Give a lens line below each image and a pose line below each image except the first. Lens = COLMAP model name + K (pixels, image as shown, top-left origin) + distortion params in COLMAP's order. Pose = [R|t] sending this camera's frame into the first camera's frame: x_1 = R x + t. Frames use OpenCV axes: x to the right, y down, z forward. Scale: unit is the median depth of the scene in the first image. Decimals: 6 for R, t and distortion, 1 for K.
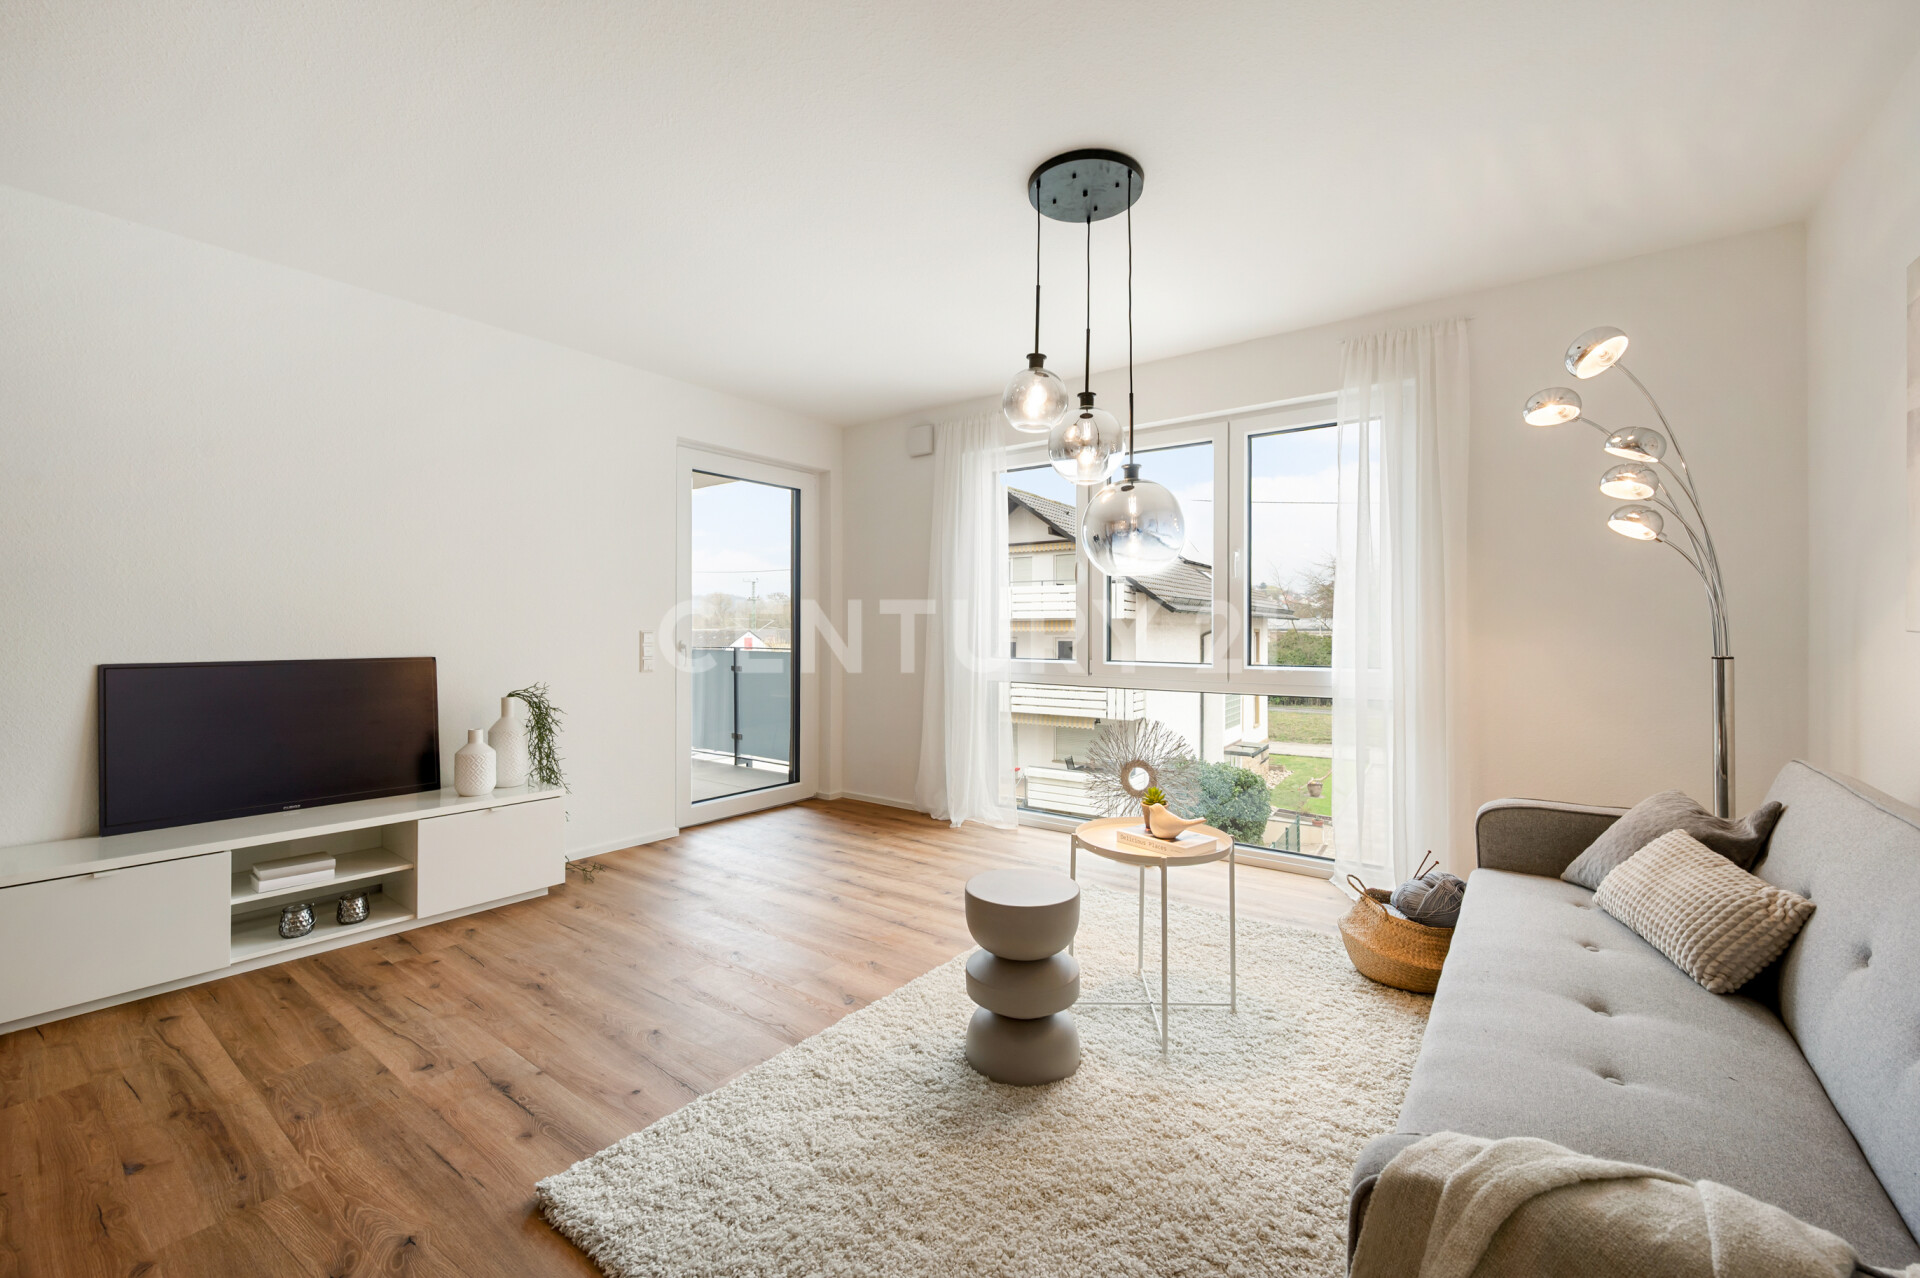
lens RADIAL K [[777.7, 0, 955.9], [0, 777.7, 635.8], [0, 0, 1]] dist [-0.002939, 0.000055]
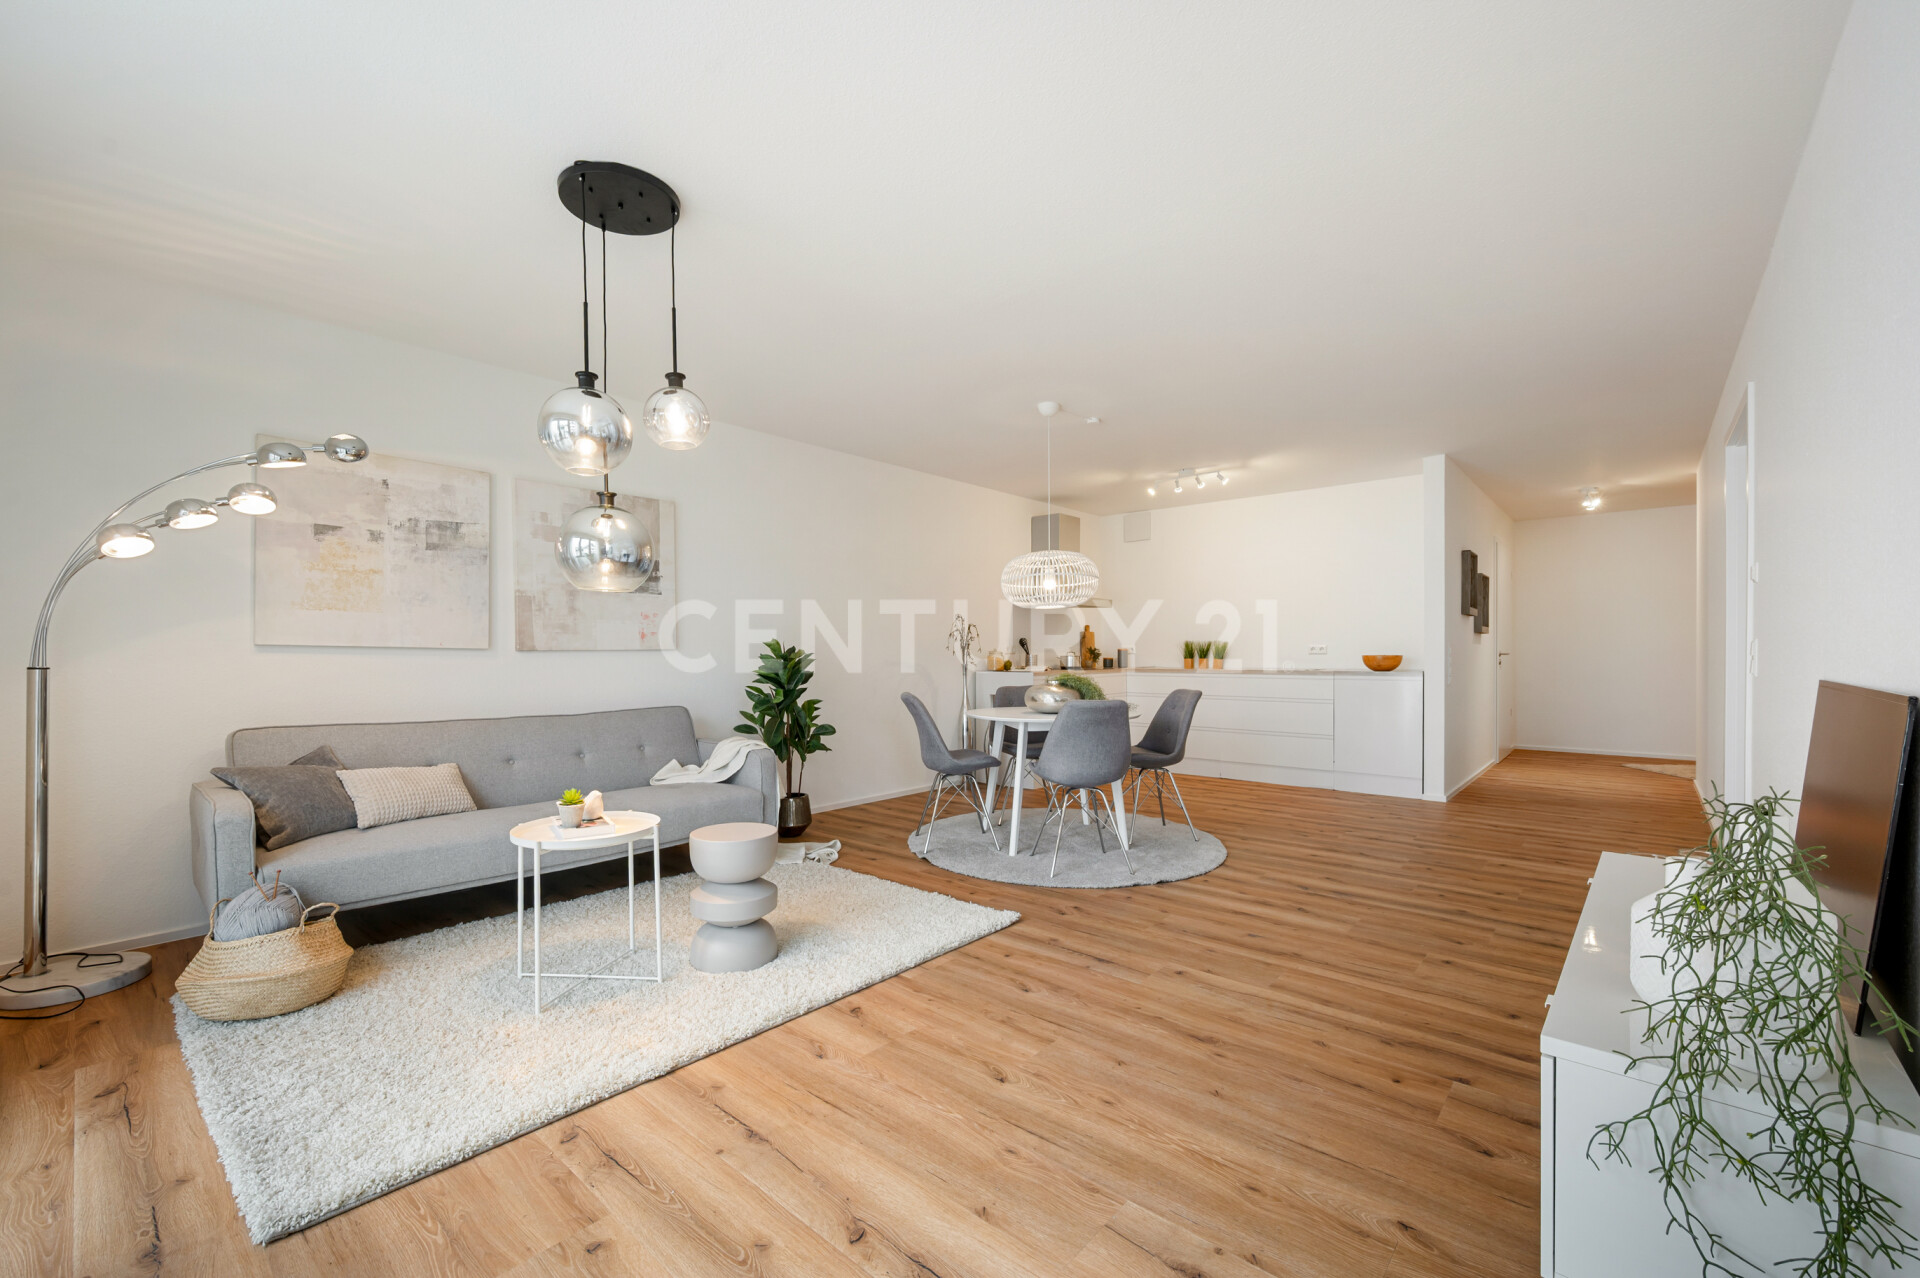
lens RADIAL K [[777.7, 0, 946.7], [0, 777.7, 649.8], [0, 0, 1]] dist [-0.002939, 0.000055]
pose [[-0.996946, 0.005523, 0.077896, -0.273621], [0.005635, 0.999983, 0.001208, 0.003194], [-0.077888, 0.001643, -0.996961, 1.626127]]
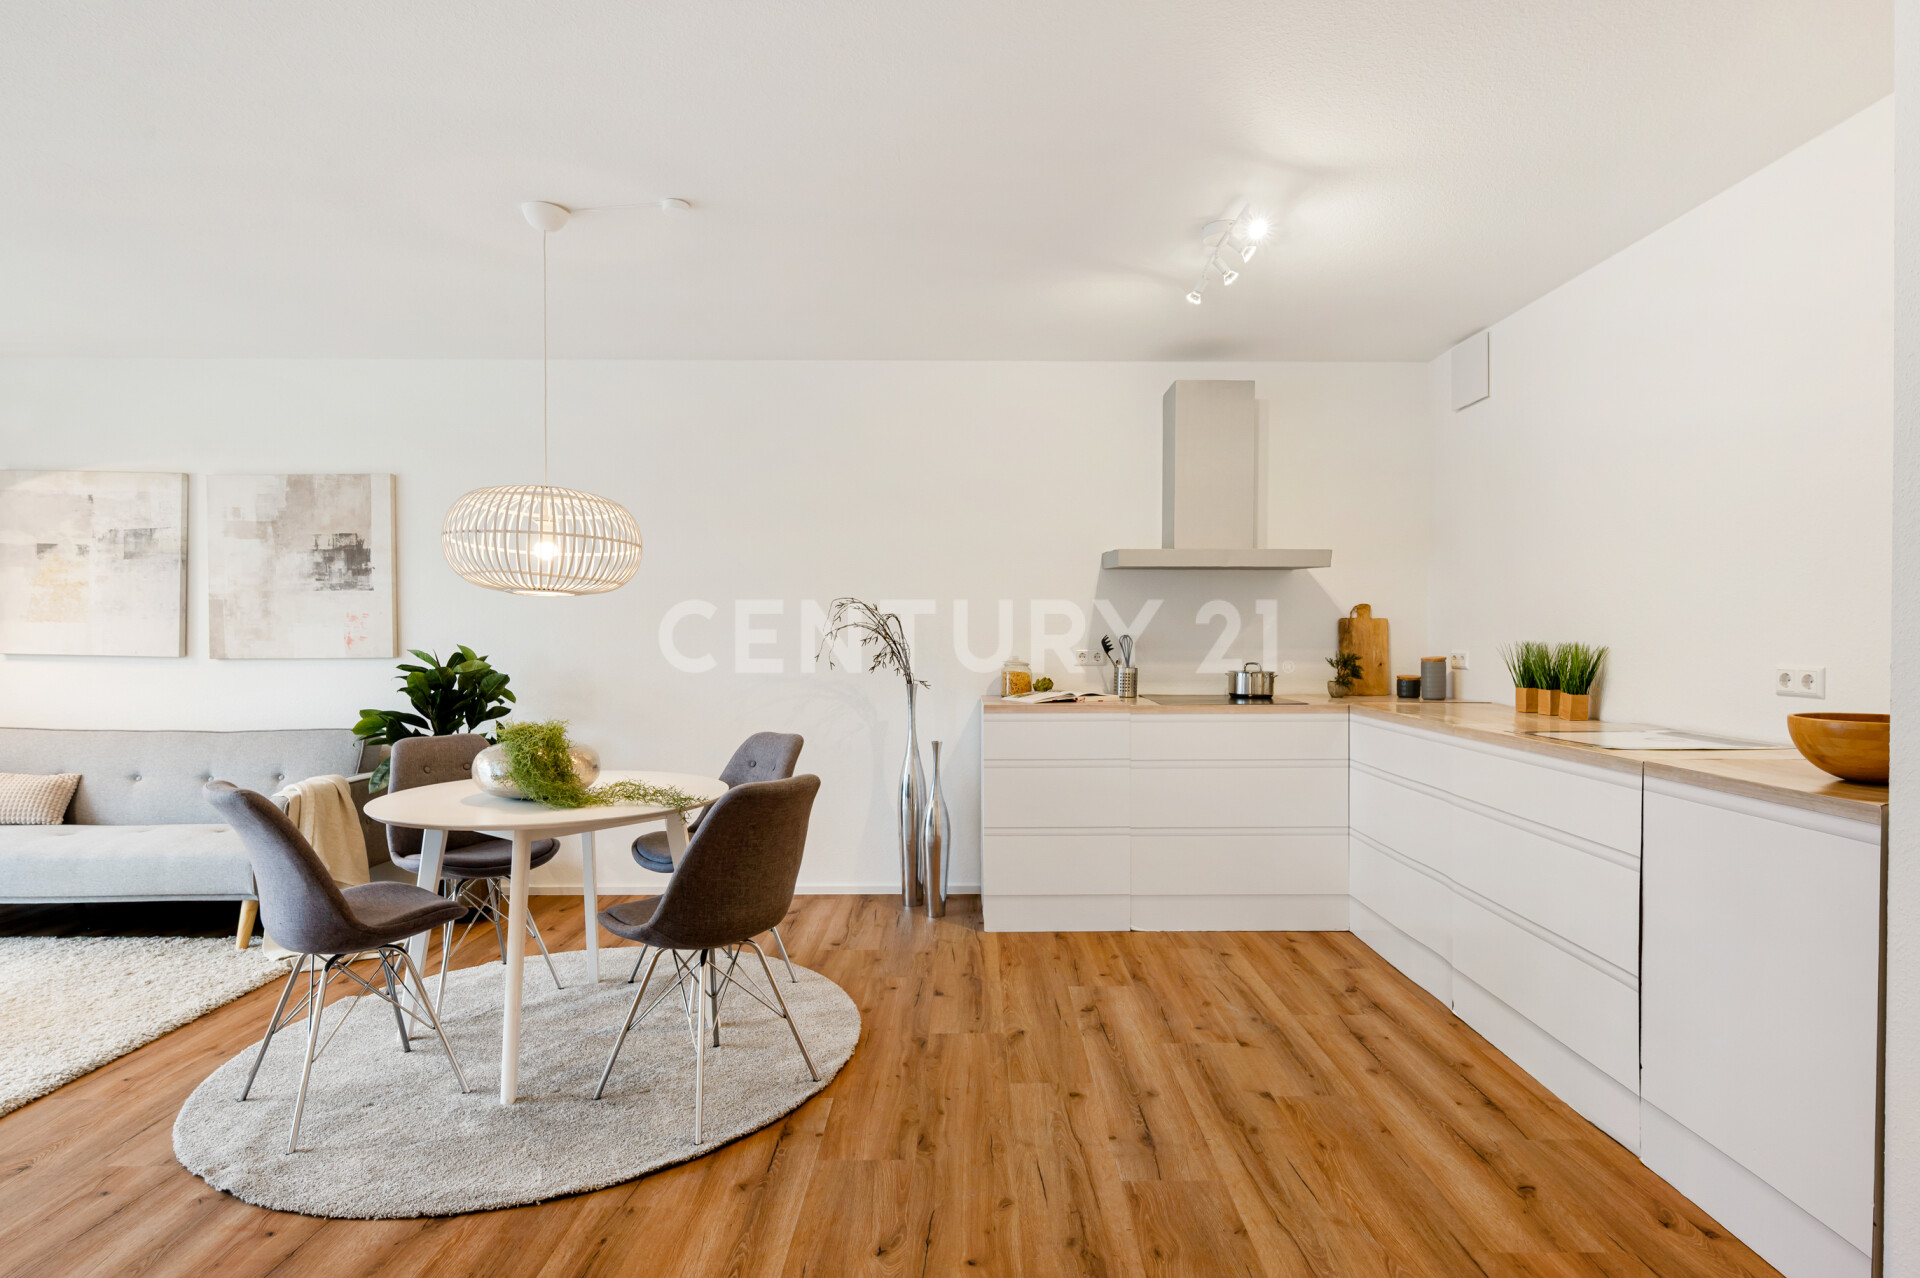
lens RADIAL K [[1006.0, 0, 973.2], [0, 1006.0, 633.6], [0, 0, 1]] dist [0.004588, 0.000411]
pose [[-0.606372, -0.002471, 0.795177, -1.478443], [0.005688, 0.999956, 0.007445, -0.044068], [-0.795160, 0.009037, -0.606332, 0.347677]]
